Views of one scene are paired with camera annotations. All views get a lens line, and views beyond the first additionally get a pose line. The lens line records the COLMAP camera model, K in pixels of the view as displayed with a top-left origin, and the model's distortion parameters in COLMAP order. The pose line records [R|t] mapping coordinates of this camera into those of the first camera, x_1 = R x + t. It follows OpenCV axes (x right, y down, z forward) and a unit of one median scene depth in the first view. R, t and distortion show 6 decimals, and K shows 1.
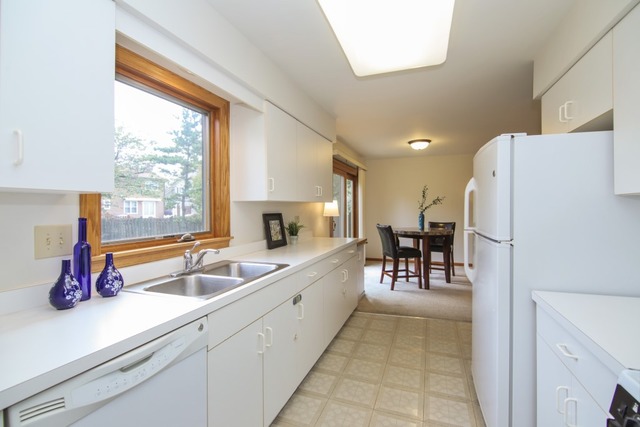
lens RADIAL K [[289.2, 0, 318.3], [0, 289.2, 212.8], [0, 0, 1]] dist [0.000724, 0.000081]
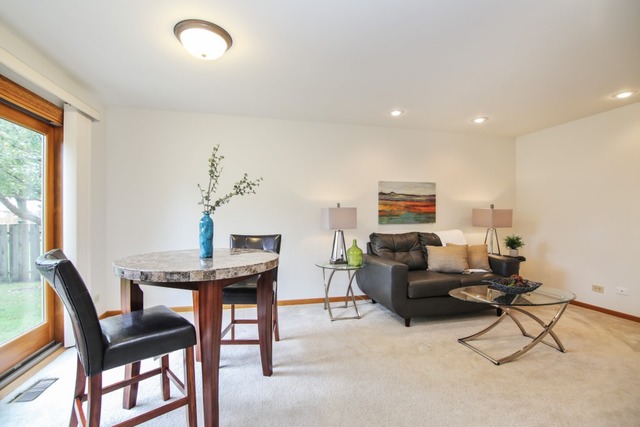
lens RADIAL K [[289.2, 0, 318.3], [0, 289.2, 212.8], [0, 0, 1]] dist [0.000724, 0.000081]
pose [[0.825867, 0.011871, 0.563741, 0.255262], [-0.000021, 0.999779, -0.021021, 0.005605], [-0.563866, 0.017348, 0.825684, 0.575337]]
